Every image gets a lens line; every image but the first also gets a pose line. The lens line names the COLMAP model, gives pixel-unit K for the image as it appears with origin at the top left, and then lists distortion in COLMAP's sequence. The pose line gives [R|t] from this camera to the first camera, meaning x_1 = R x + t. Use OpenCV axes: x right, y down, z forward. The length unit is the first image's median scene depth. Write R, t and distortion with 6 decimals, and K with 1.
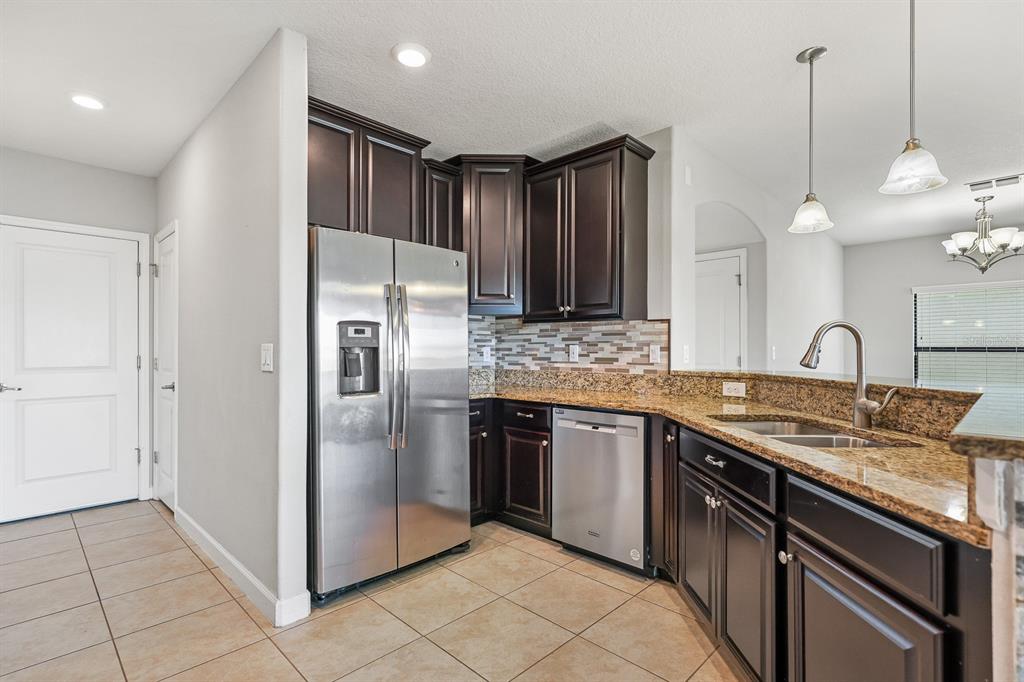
lens RADIAL K [[490.4, 0, 517.3], [0, 490.4, 350.8], [0, 0, 1]] dist [0.006028, 0.000292]
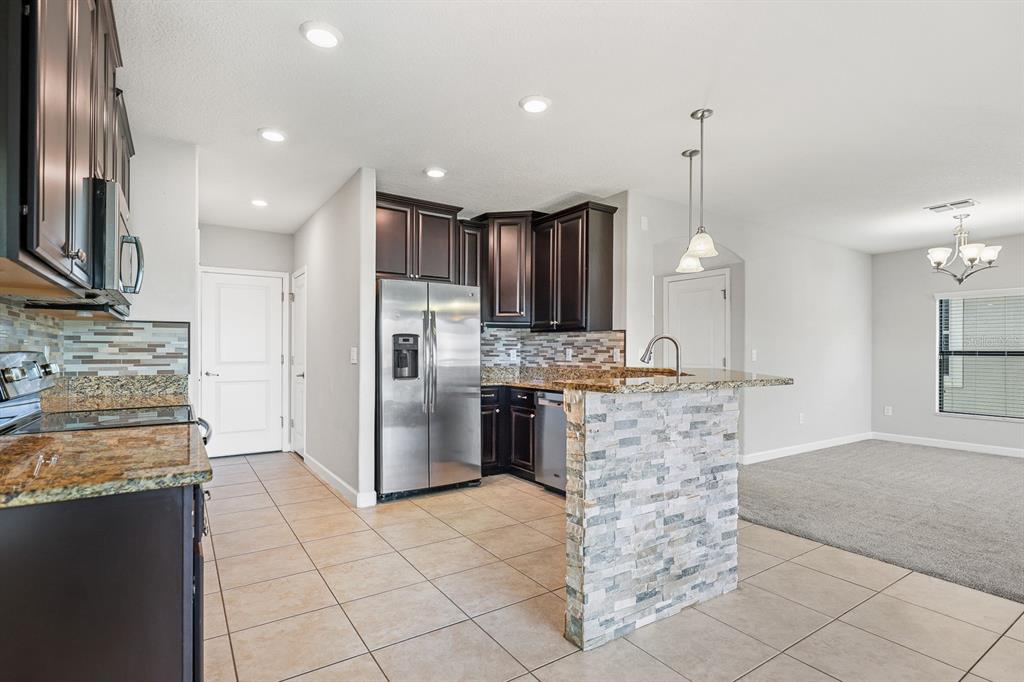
lens RADIAL K [[503.5, 0, 514.0], [0, 503.5, 355.4], [0, 0, 1]] dist [0.011594, 0.000224]
pose [[0.978782, 0.005562, -0.204831, 0.290855], [-0.004664, 0.999977, 0.004867, 0.001443], [0.204853, -0.003808, 0.978785, -0.445137]]
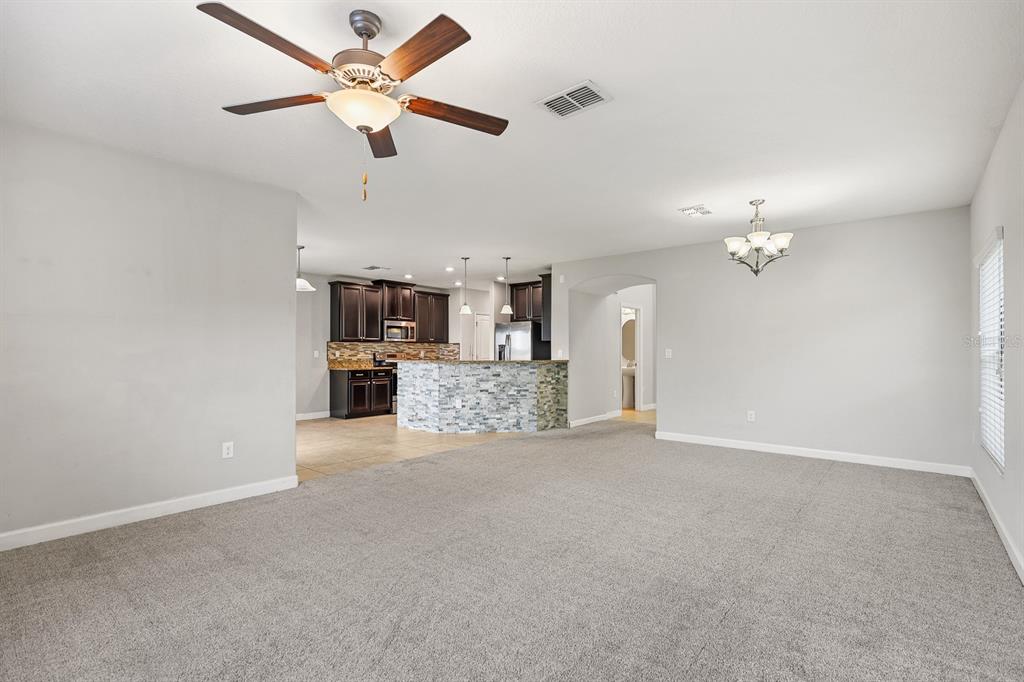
lens RADIAL K [[490.4, 0, 511.6], [0, 490.4, 341.2], [0, 0, 1]] dist [0.006028, 0.000292]
pose [[0.074538, -0.020032, -0.997017, 2.786801], [-0.003017, 0.999789, -0.020313, -0.007683], [0.997214, 0.004522, 0.074462, 0.587428]]
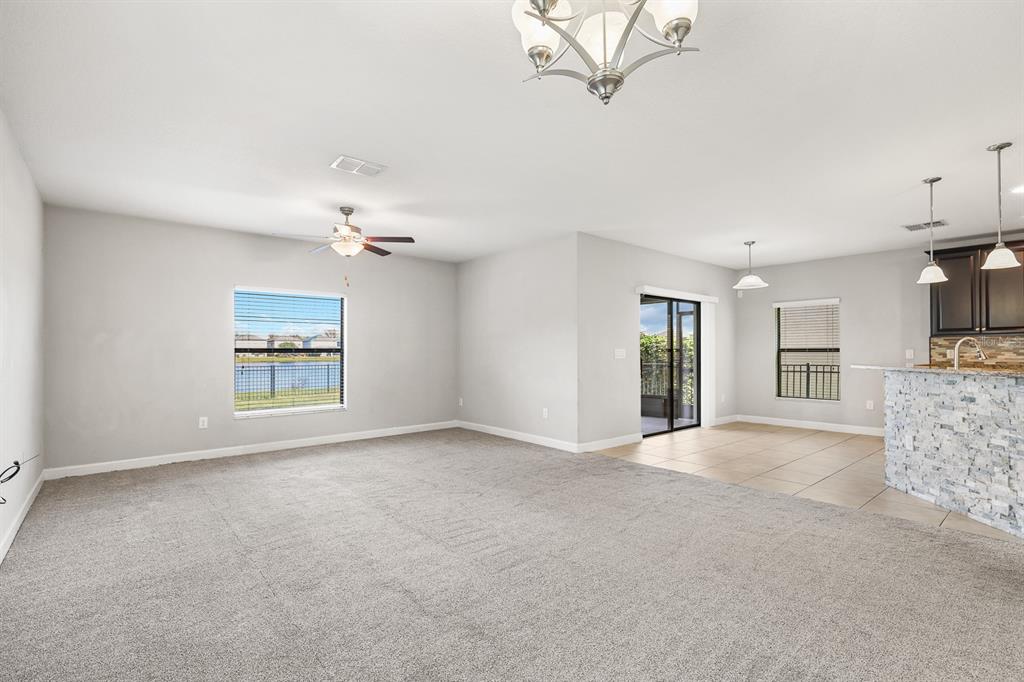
lens RADIAL K [[468.4, 0, 509.2], [0, 468.4, 342.9], [0, 0, 1]] dist [-0.001245, -0.000135]
pose [[-0.994167, 0.003529, 0.107798, 1.397119], [0.002001, 0.999896, -0.014282, -0.010572], [-0.107837, -0.013983, -0.994070, 1.880544]]
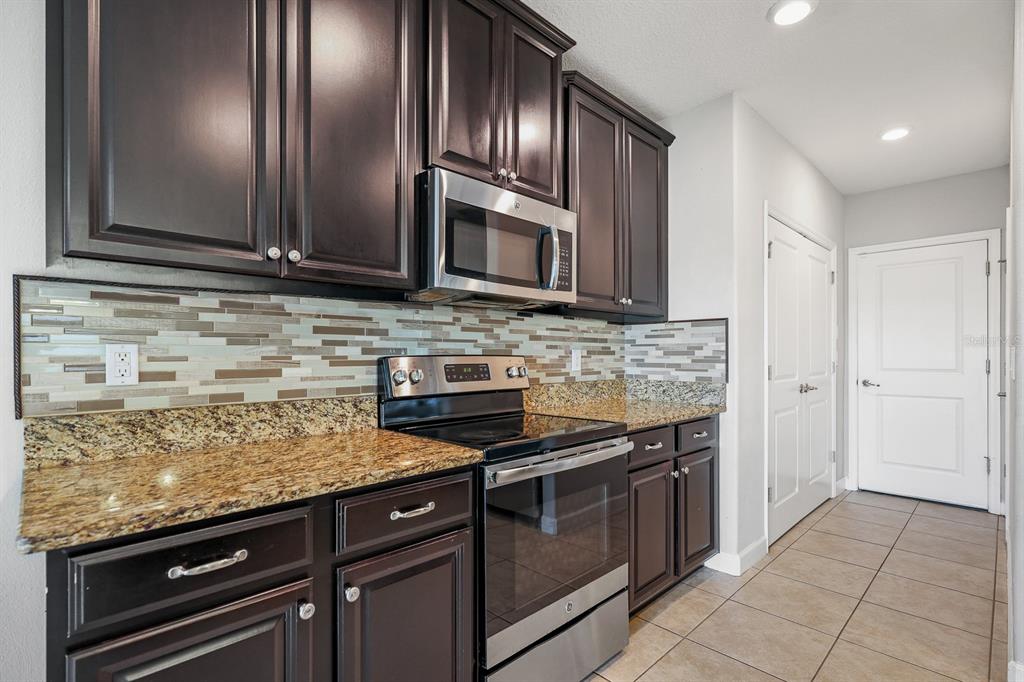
lens RADIAL K [[490.4, 0, 518.2], [0, 490.4, 353.4], [0, 0, 1]] dist [0.006028, 0.000292]
pose [[-0.003991, 0.001660, -0.999991, 0.232062], [-0.002996, 0.999994, 0.001672, -0.000752], [0.999988, 0.003002, -0.003986, 0.122721]]
